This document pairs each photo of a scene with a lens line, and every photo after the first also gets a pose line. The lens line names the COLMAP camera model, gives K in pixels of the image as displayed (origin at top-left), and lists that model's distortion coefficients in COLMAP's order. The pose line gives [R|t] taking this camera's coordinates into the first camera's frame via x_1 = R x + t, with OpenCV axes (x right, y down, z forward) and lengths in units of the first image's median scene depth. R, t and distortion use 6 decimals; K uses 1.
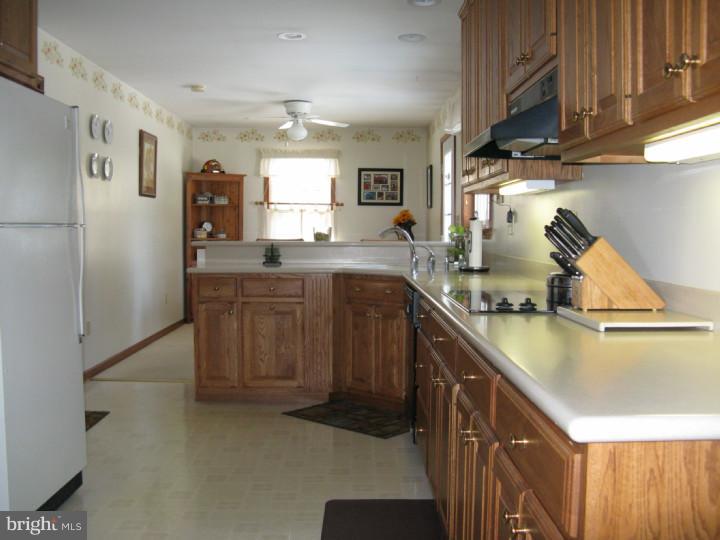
lens RADIAL K [[959.6, 0, 360.9], [0, 959.6, 269.0], [0, 0, 1]] dist [0.033584, 0.000000]
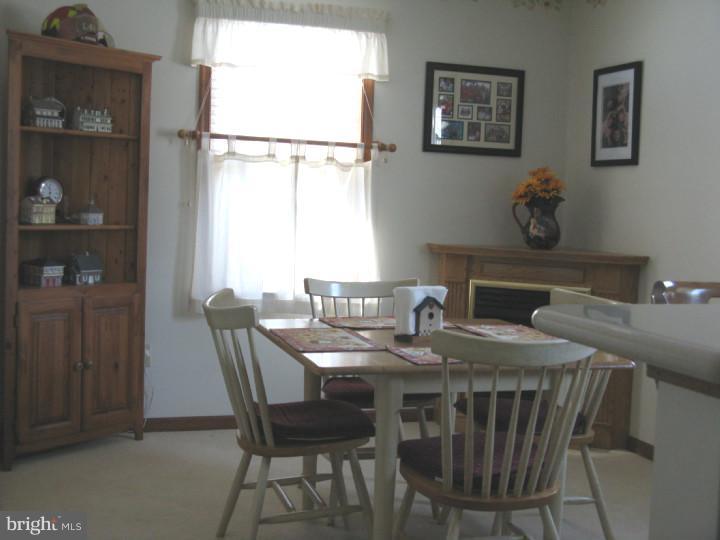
lens RADIAL K [[959.6, 0, 358.8], [0, 959.6, 269.4], [0, 0, 1]] dist [0.033584, 0.000000]
pose [[0.956182, 0.009286, 0.292624, -0.152724], [-0.025530, 0.998334, 0.051742, -0.036062], [-0.291656, -0.056946, 0.954827, 0.606590]]
